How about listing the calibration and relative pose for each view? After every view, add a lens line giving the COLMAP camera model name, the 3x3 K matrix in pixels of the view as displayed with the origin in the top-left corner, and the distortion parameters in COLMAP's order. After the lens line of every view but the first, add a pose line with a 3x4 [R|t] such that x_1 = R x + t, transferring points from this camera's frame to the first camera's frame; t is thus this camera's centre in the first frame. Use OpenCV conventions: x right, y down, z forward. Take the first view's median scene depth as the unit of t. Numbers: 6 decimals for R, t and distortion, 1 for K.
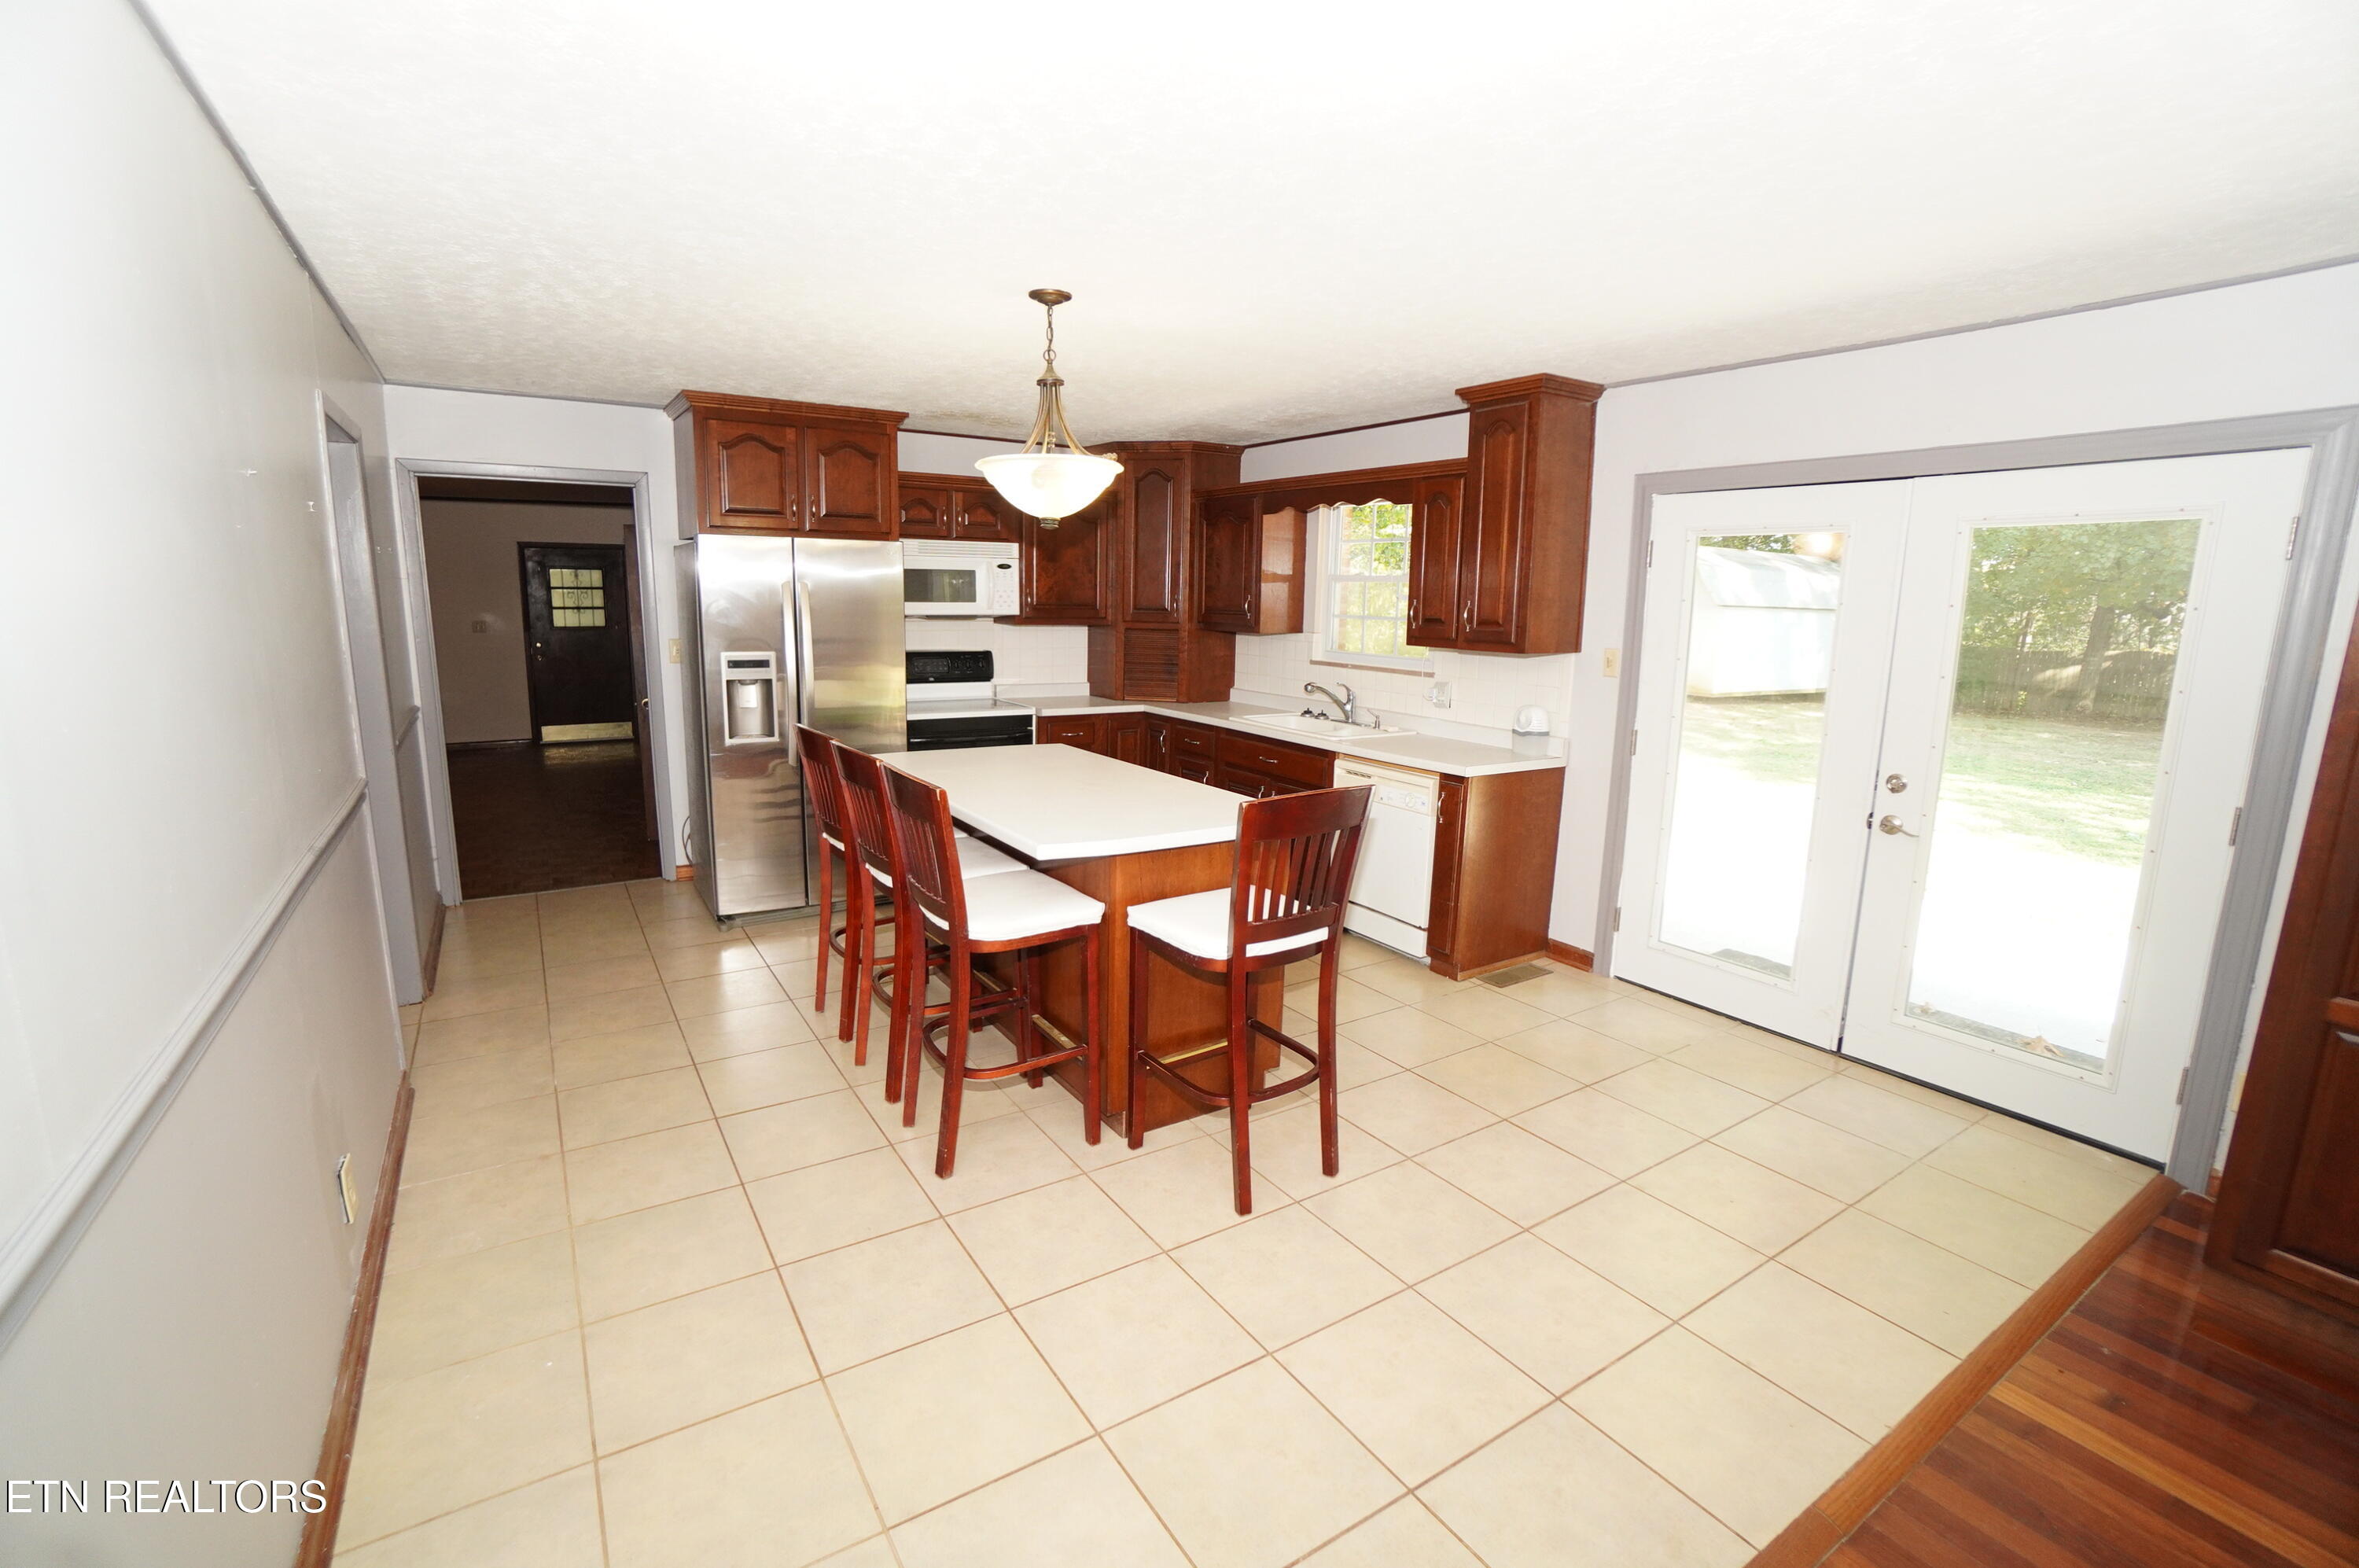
lens RADIAL K [[1032.3, 0, 1167.8], [0, 1032.3, 777.9], [0, 0, 1]] dist [-0.069471, 0.022158]
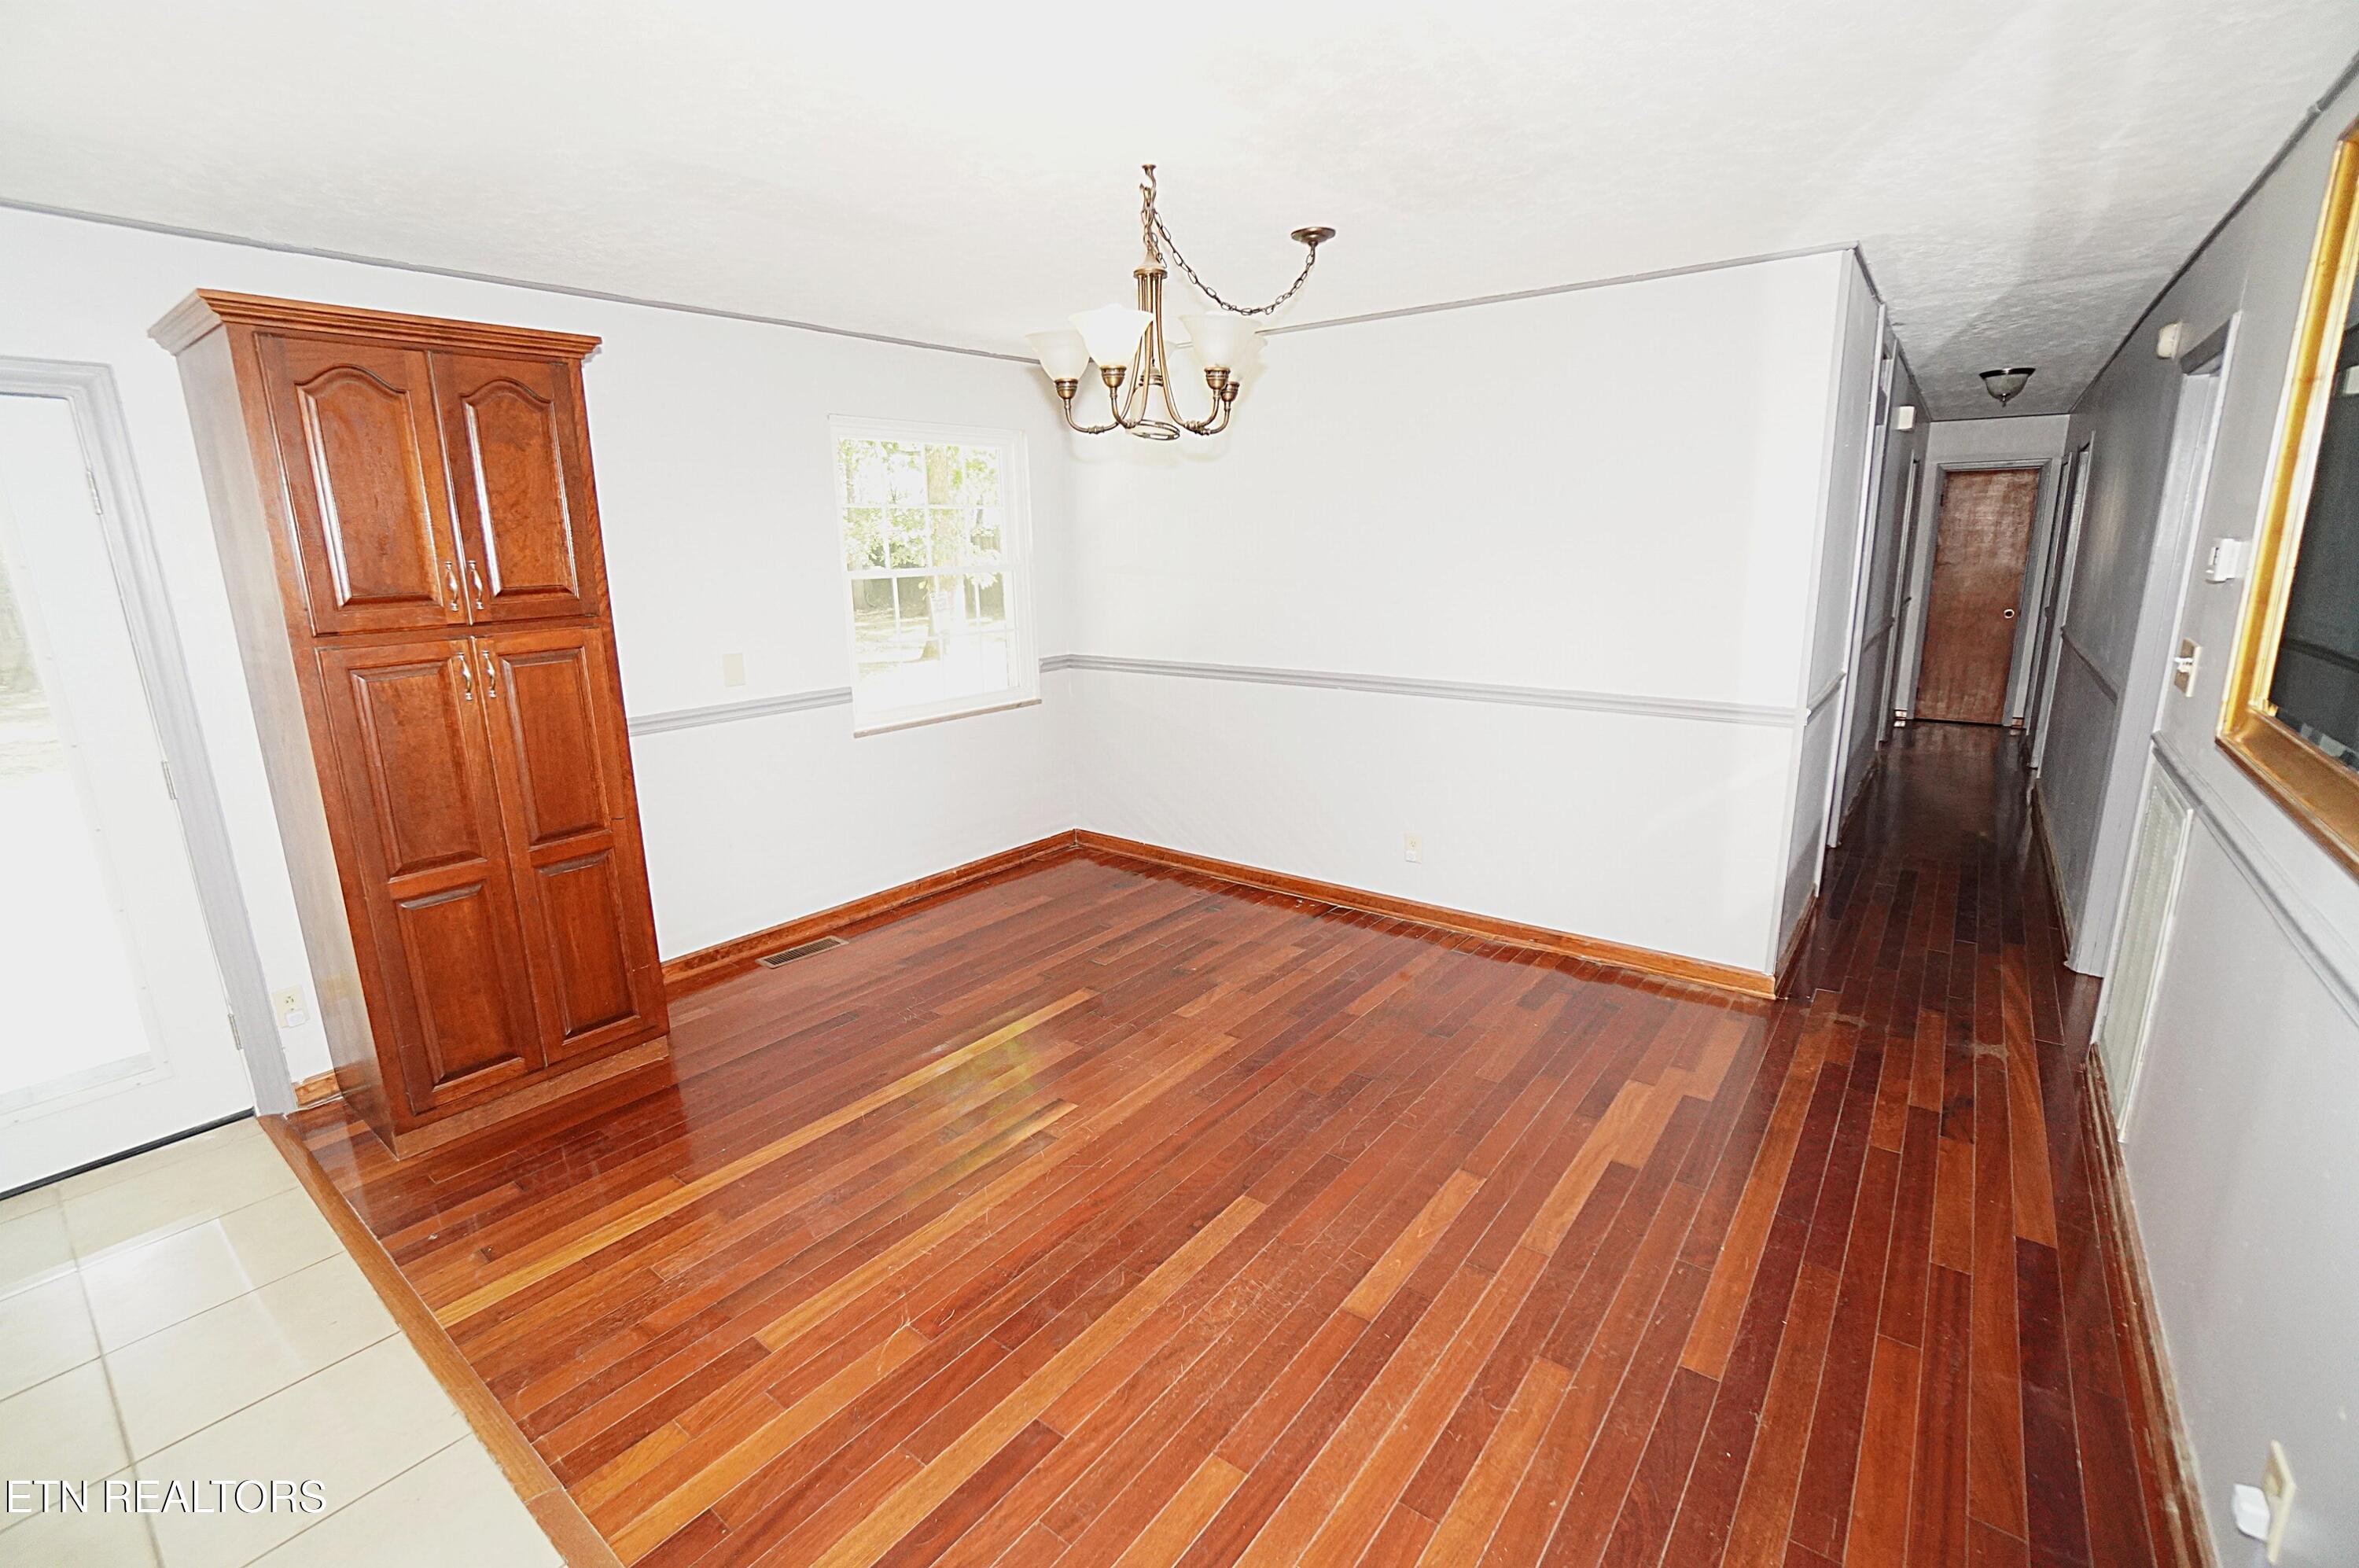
lens RADIAL K [[1032.3, 0, 1167.8], [0, 1032.3, 777.9], [0, 0, 1]] dist [-0.069471, 0.022158]
pose [[-0.325532, -0.223963, 0.918624, -0.124147], [0.182844, 0.938294, 0.293553, -0.043853], [-0.927684, 0.263525, -0.264494, 0.213751]]
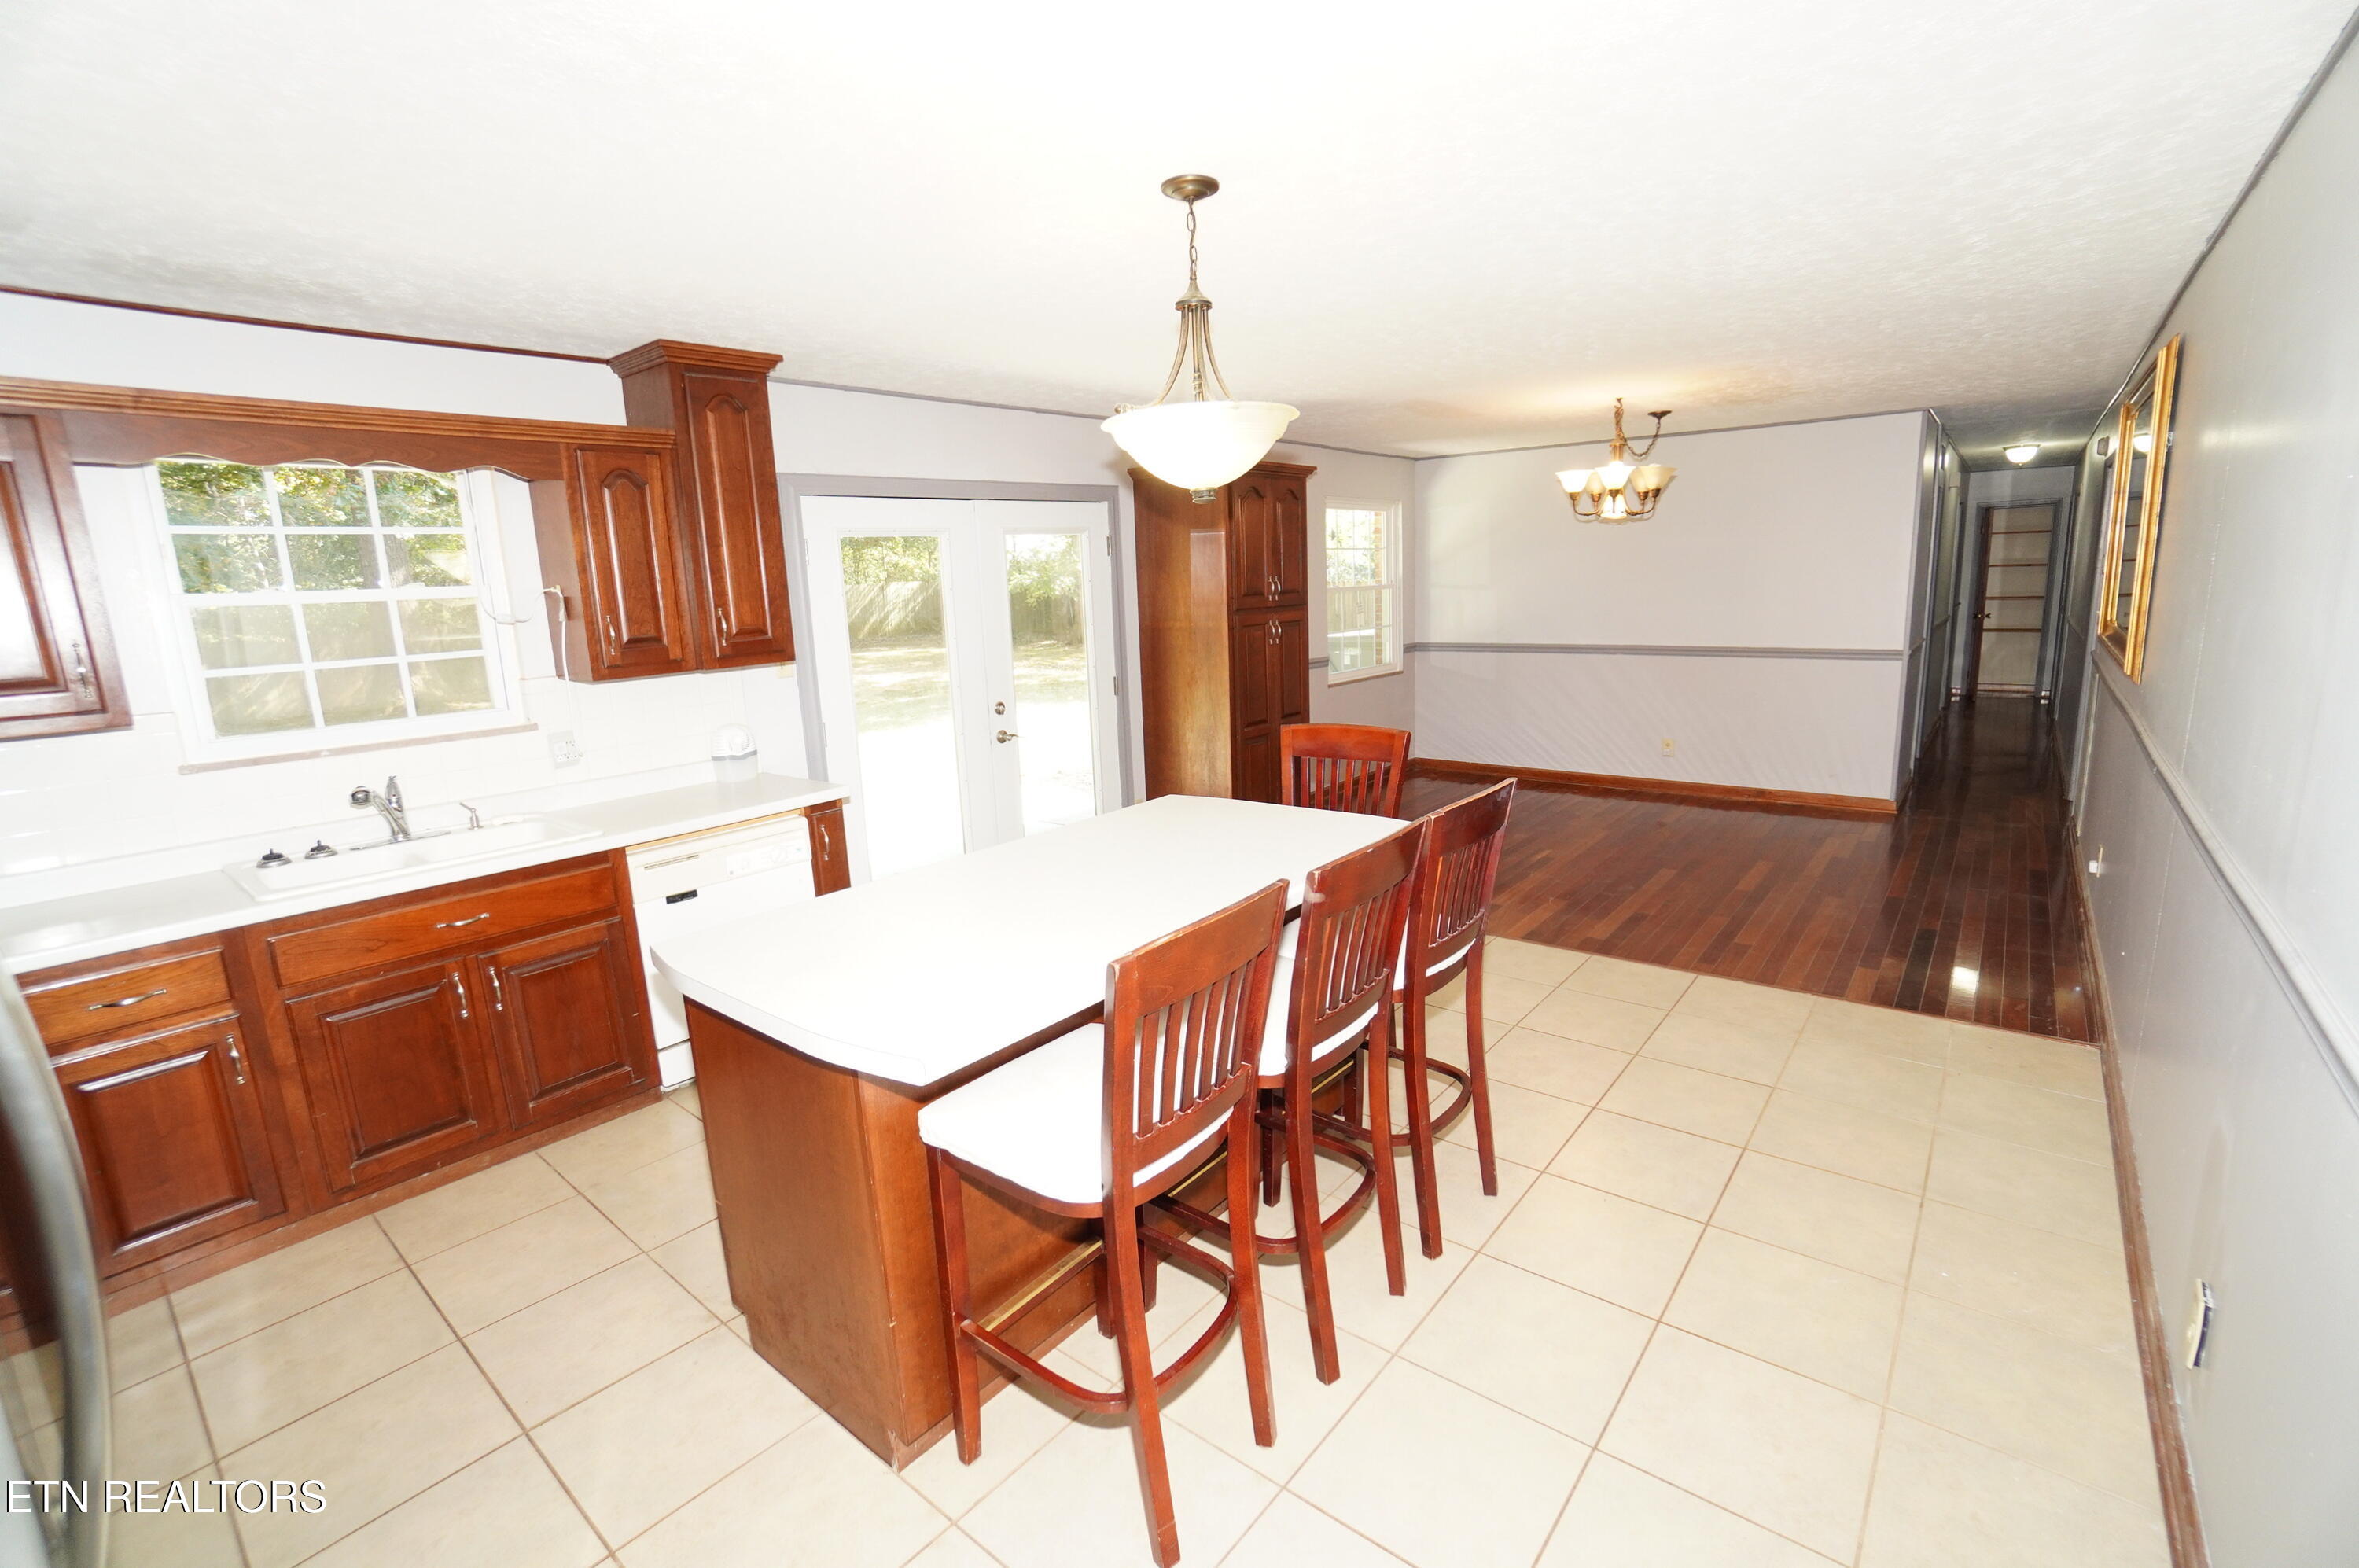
lens RADIAL K [[1027.8, 0, 1179.5], [0, 1027.8, 784.0], [0, 0, 1]] dist [-0.067627, 0.022050]
pose [[-0.302836, -0.187508, 0.934415, -0.588525], [0.205584, 0.944519, 0.256163, -0.168391], [-0.930605, 0.269676, -0.247485, 0.879670]]
